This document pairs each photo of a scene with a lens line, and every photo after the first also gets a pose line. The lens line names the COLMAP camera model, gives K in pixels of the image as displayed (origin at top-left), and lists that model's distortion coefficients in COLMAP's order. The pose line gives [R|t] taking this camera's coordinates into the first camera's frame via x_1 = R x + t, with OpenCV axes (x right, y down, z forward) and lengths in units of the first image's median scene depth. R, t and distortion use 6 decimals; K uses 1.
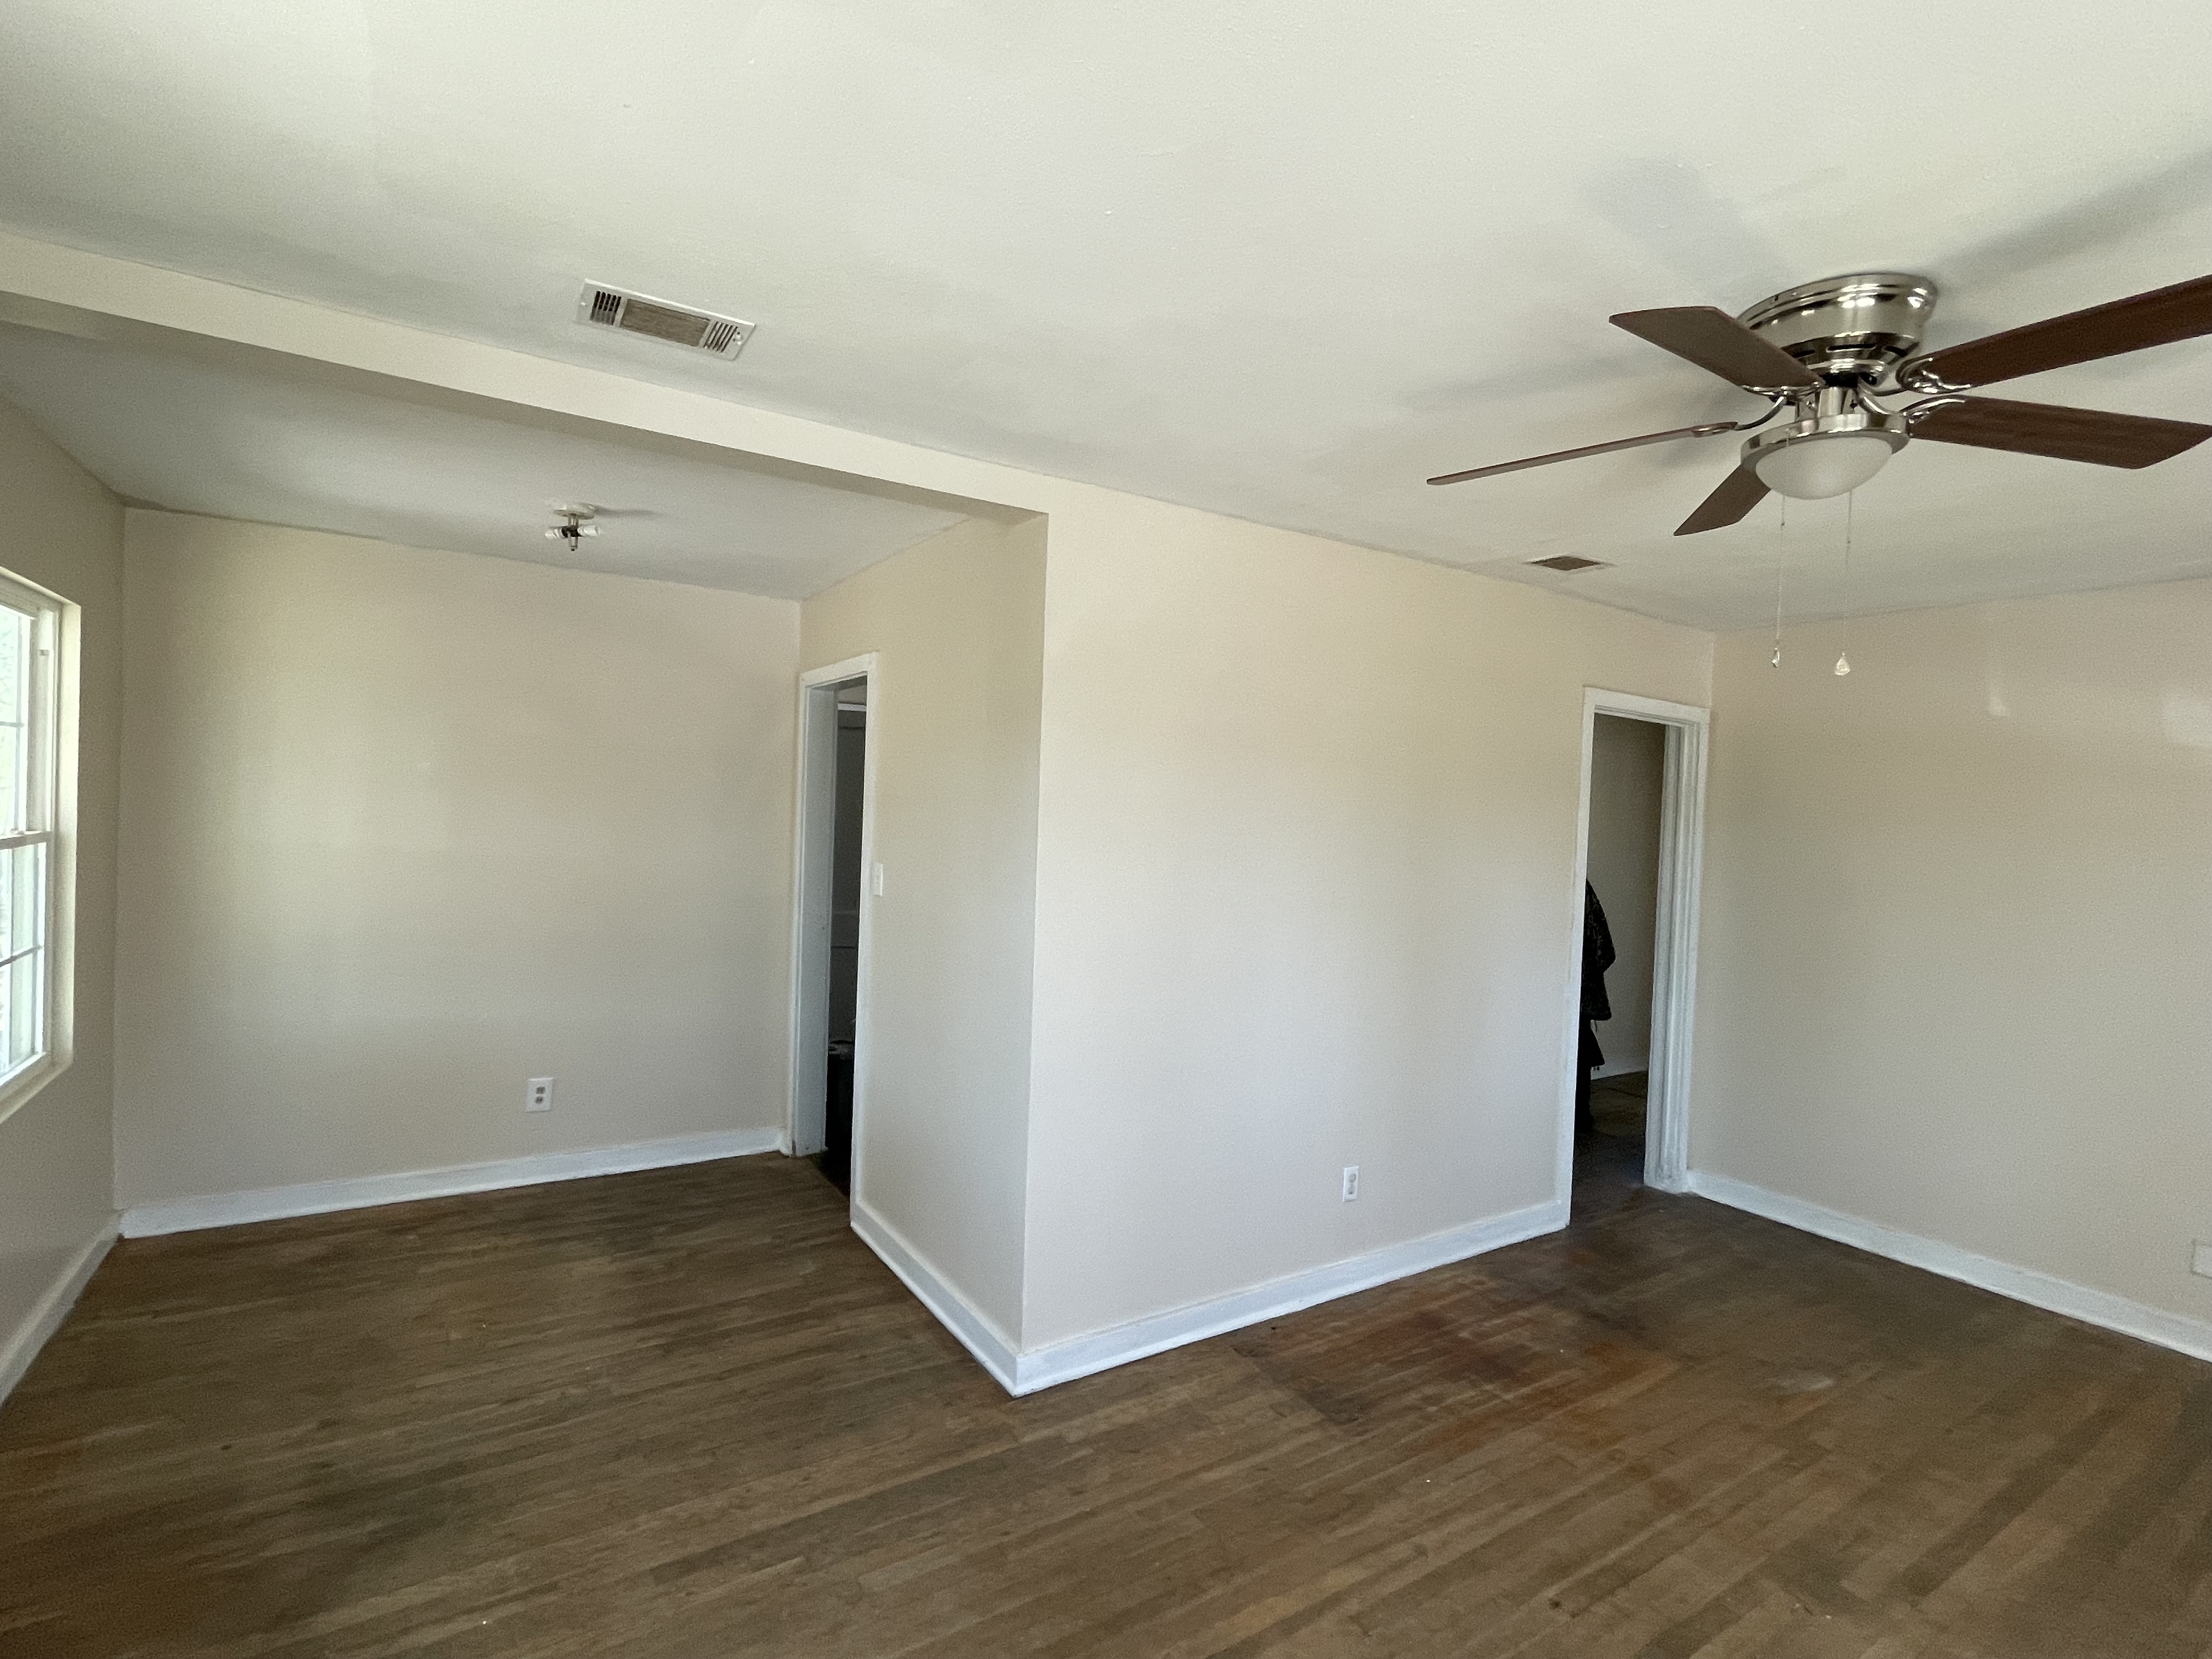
lens RADIAL K [[1050.5, 0, 1106.0], [0, 1050.5, 829.5], [0, 0, 1]] dist [-0.008835, 0.000387]
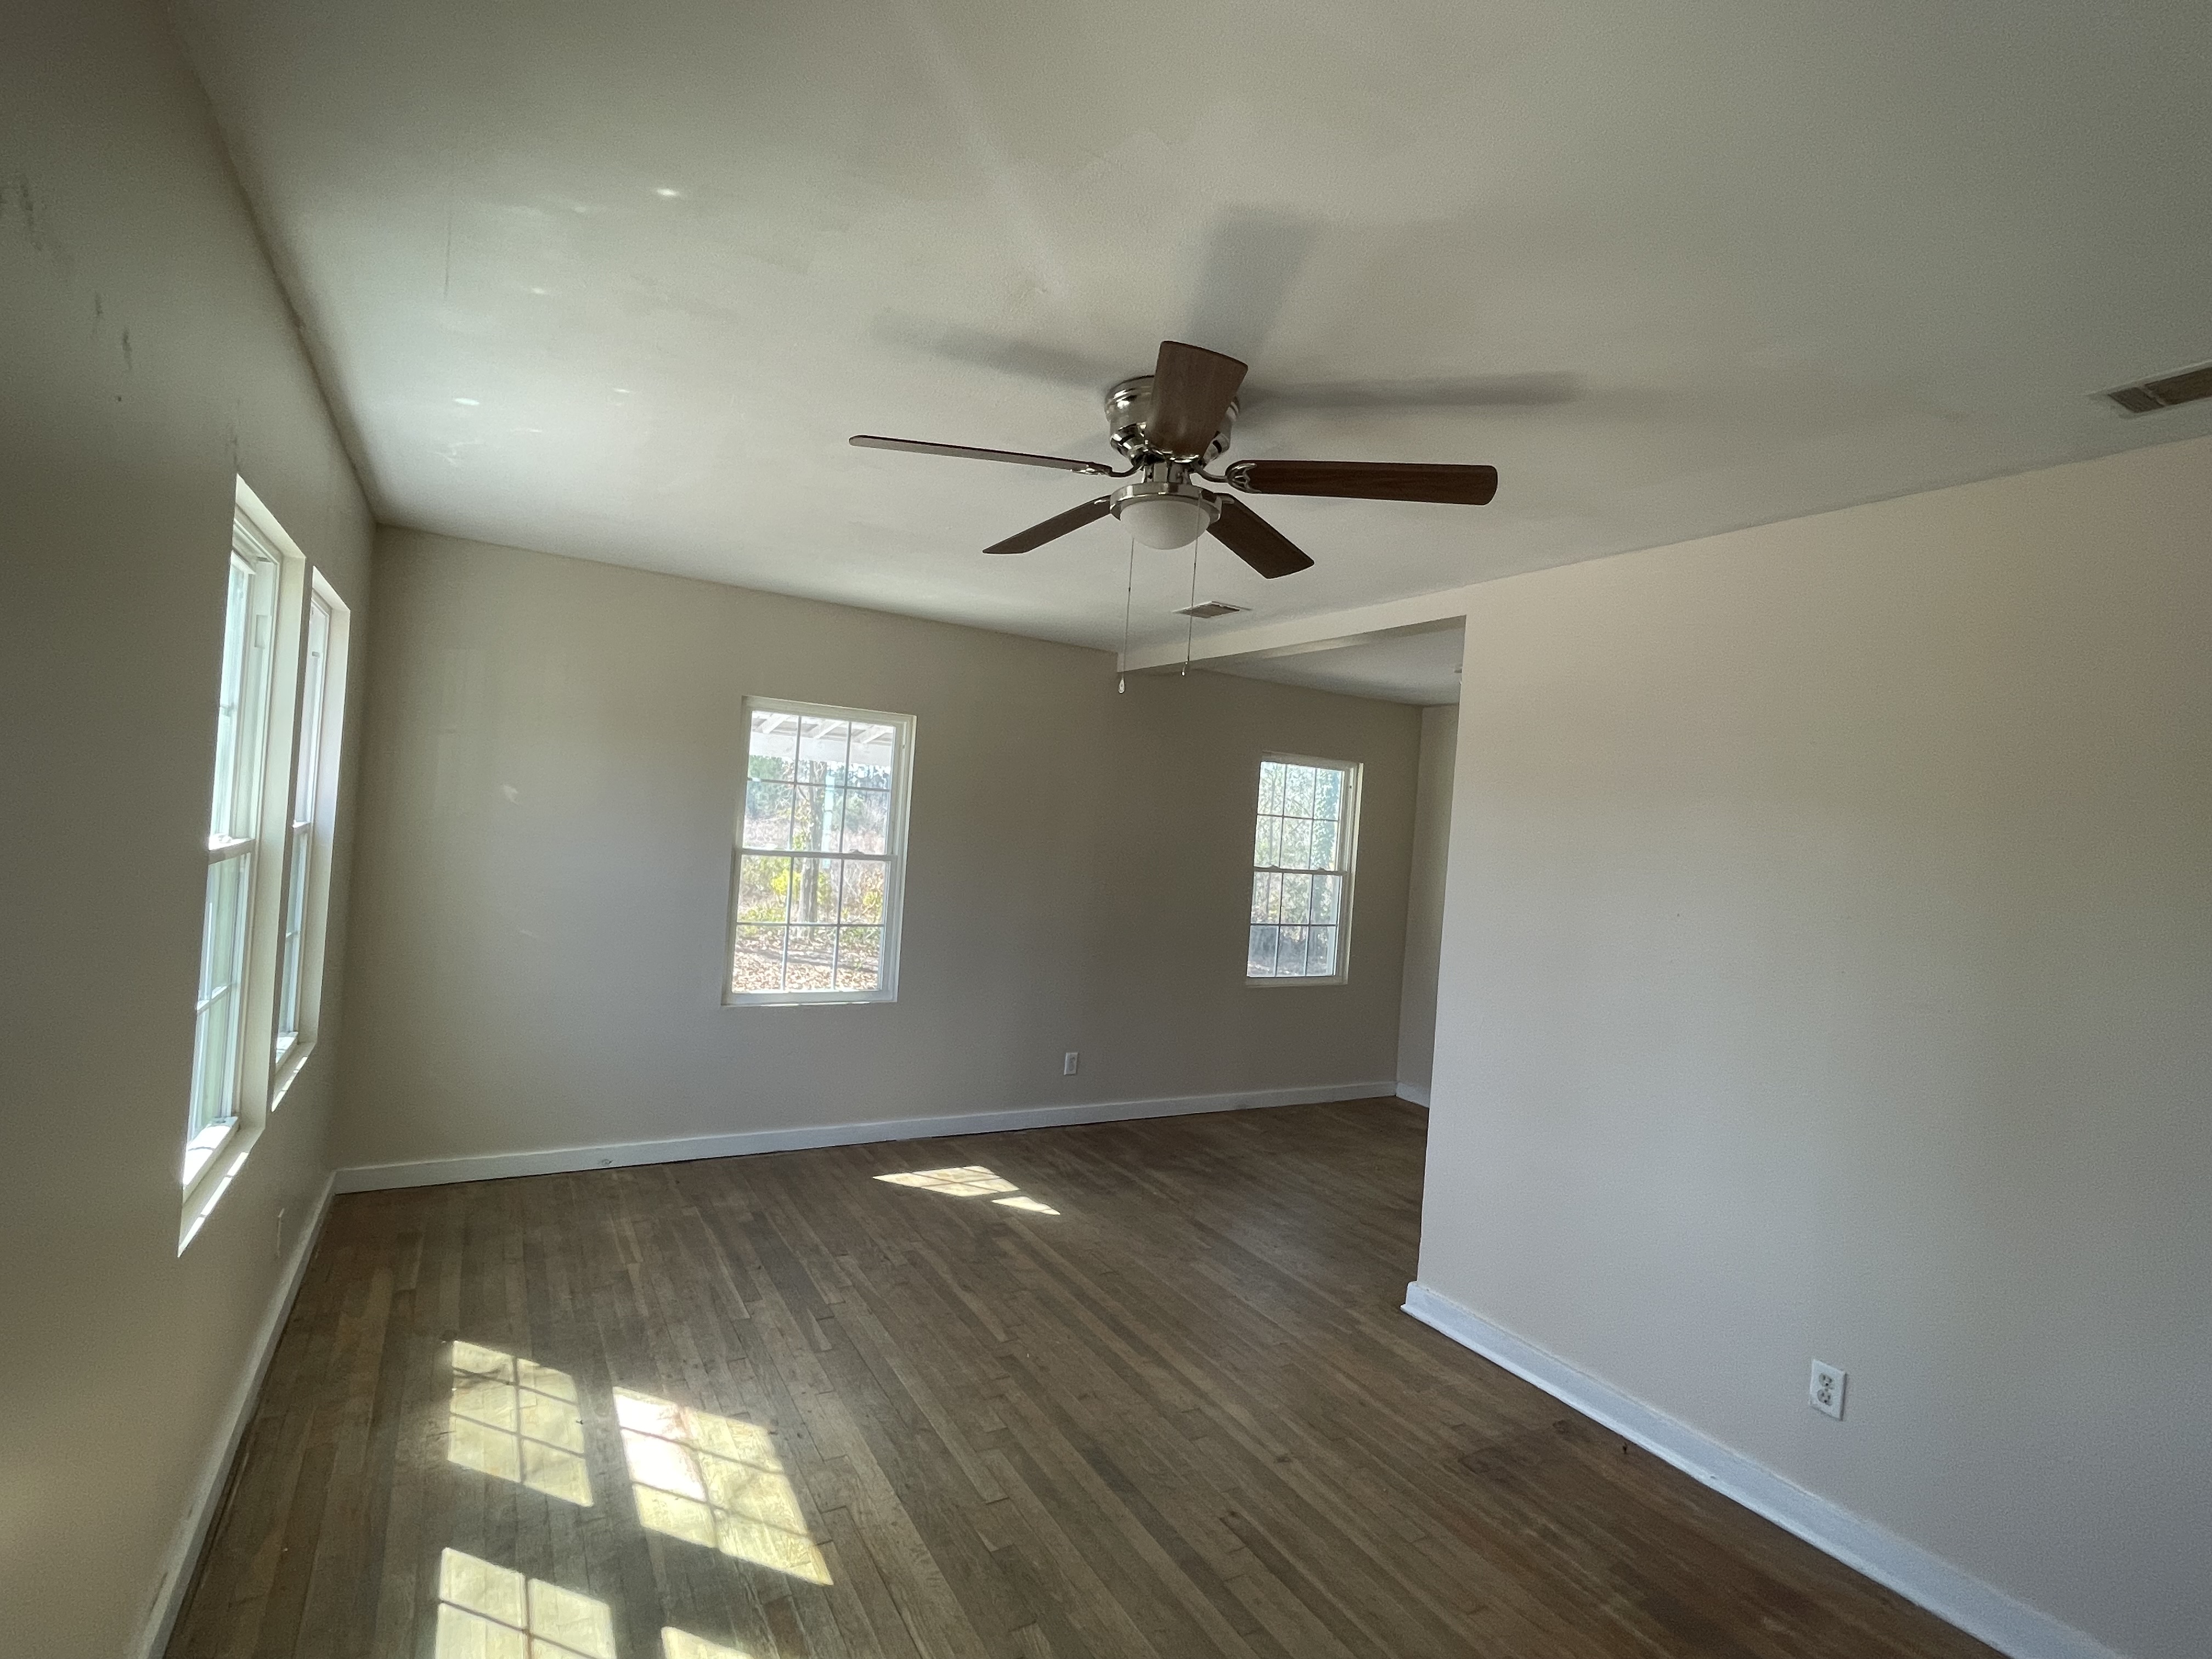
lens RADIAL K [[1050.5, 0, 1106.0], [0, 1050.5, 829.5], [0, 0, 1]] dist [-0.008835, 0.000387]
pose [[-0.029916, -0.037208, -0.998860, 1.219368], [-0.099280, 0.994476, -0.034071, 0.041263], [0.994610, 0.098148, -0.033445, 0.630113]]
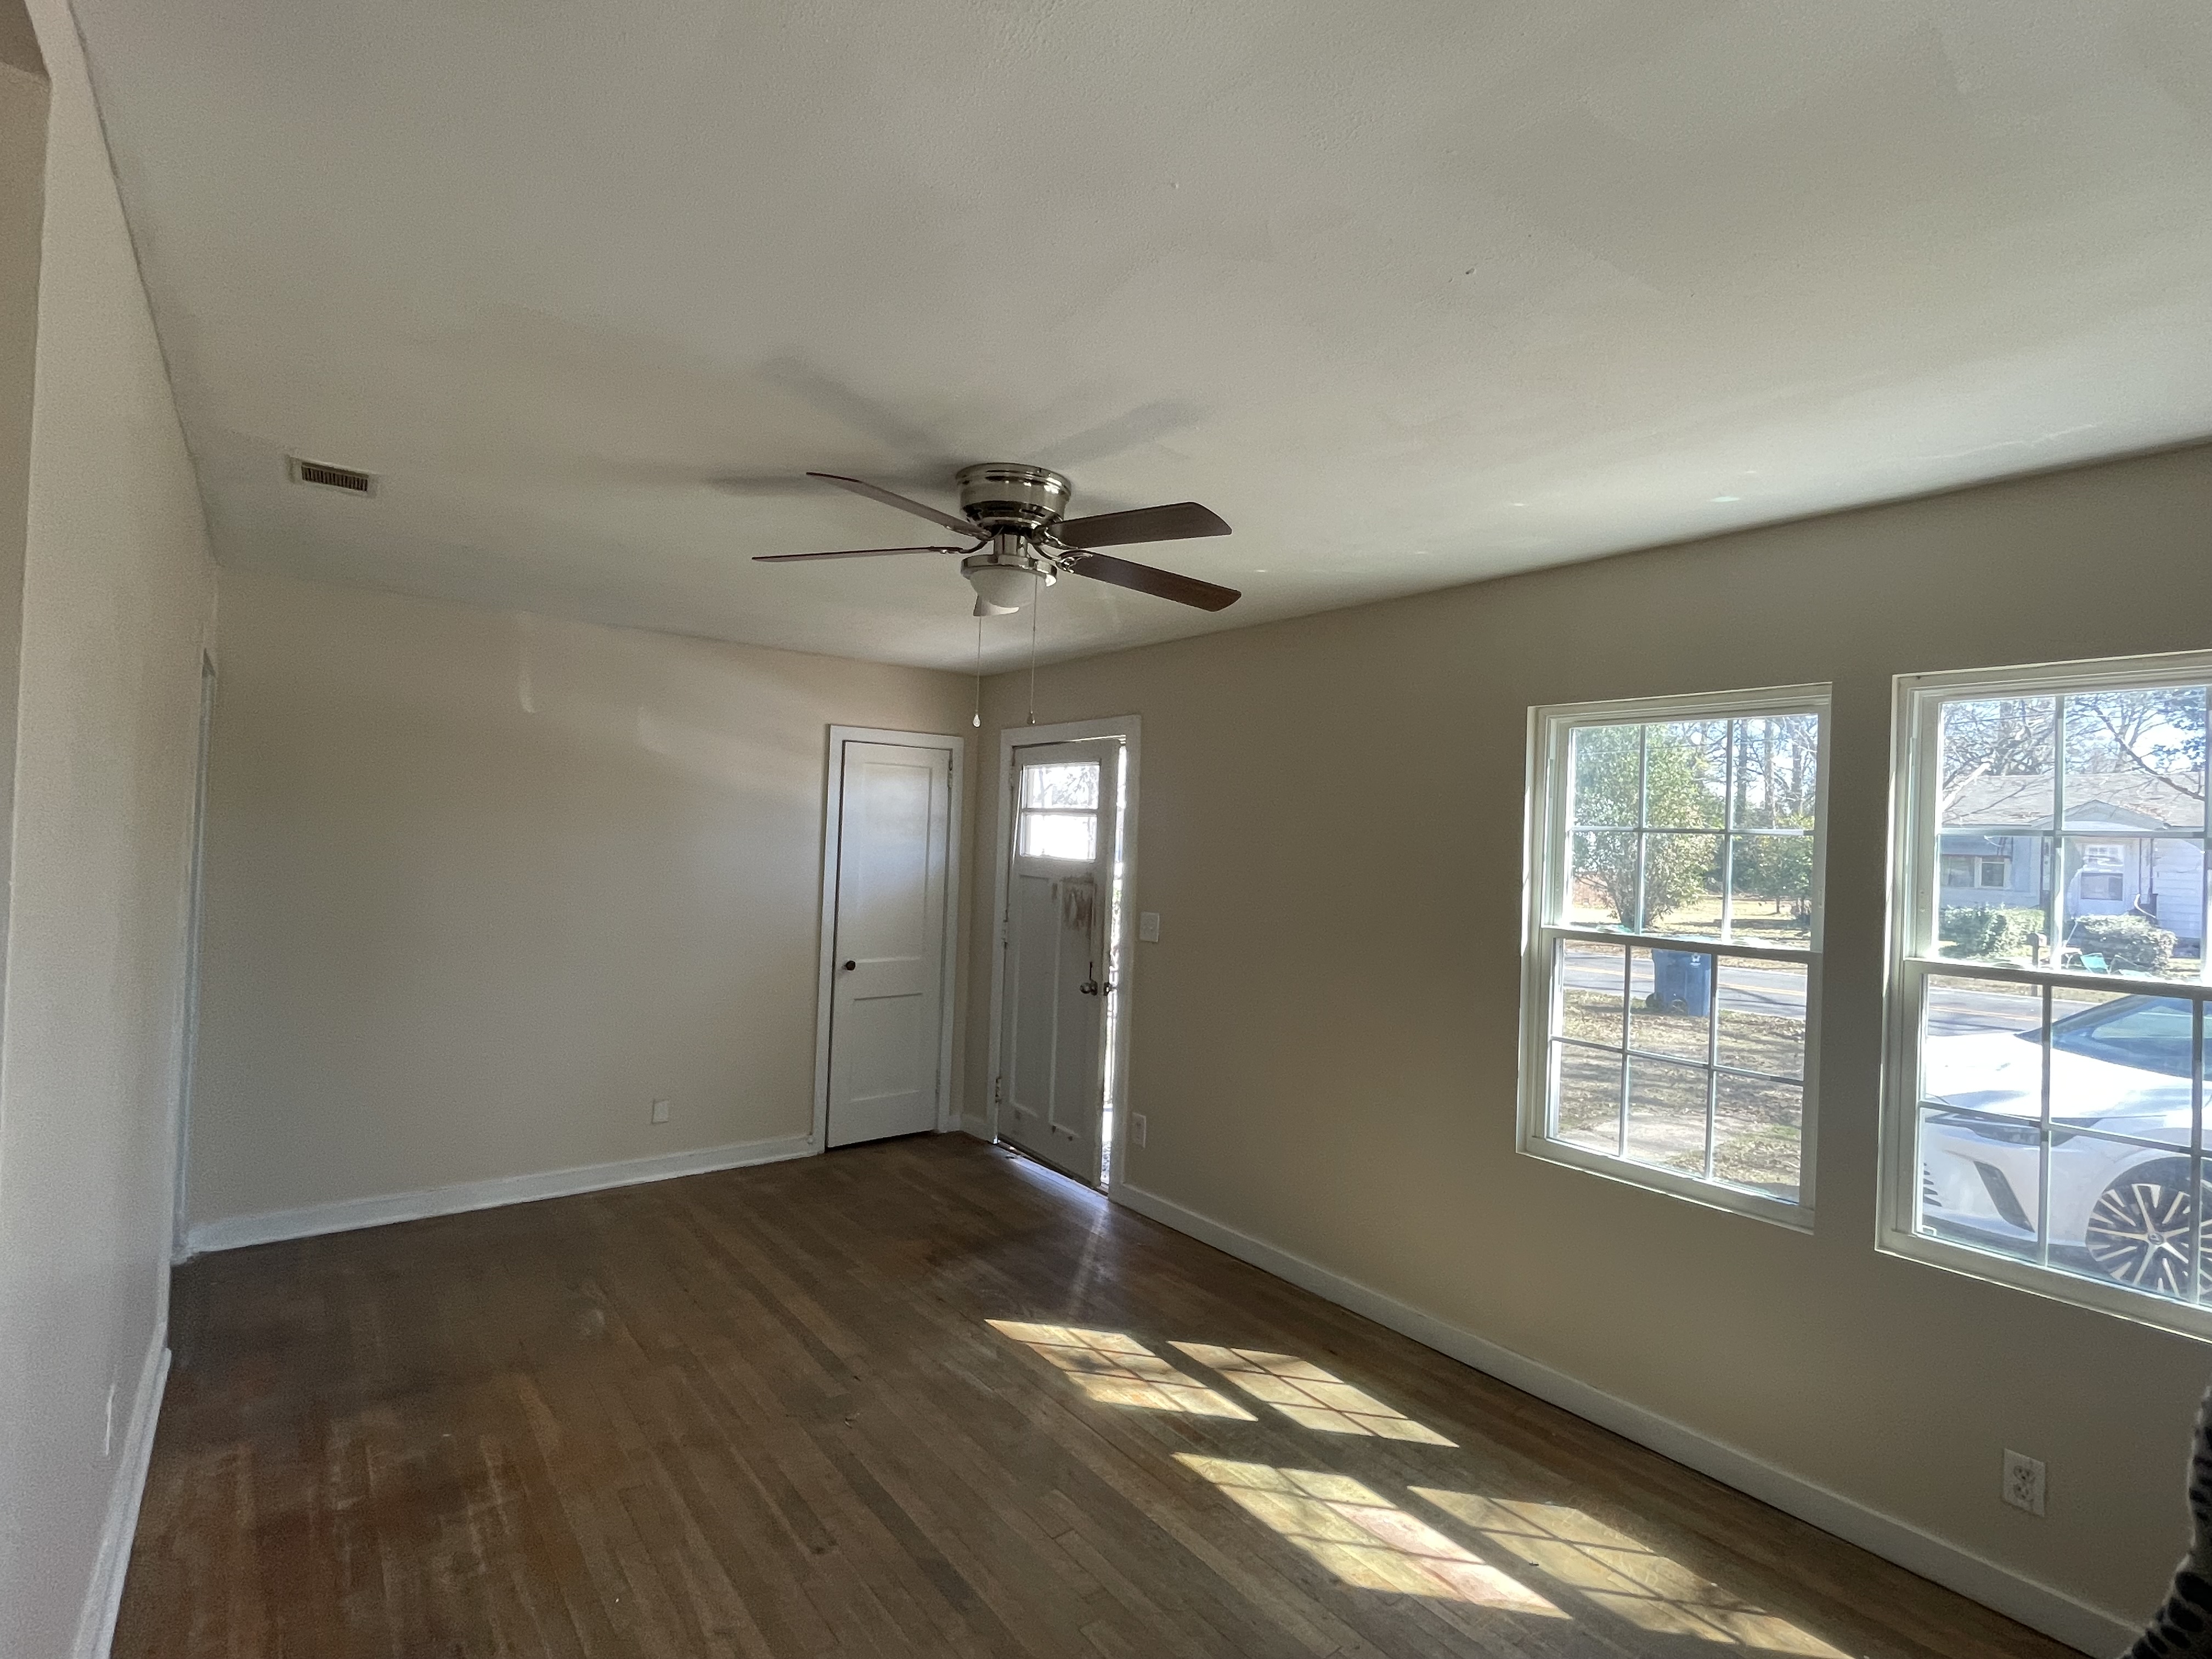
lens RADIAL K [[1050.5, 0, 1106.0], [0, 1050.5, 829.5], [0, 0, 1]] dist [-0.008835, 0.000387]
pose [[-0.093376, -0.031796, 0.995123, -0.499786], [-0.021305, 0.999325, 0.029932, -0.035641], [-0.995403, -0.018407, -0.093990, 0.623793]]
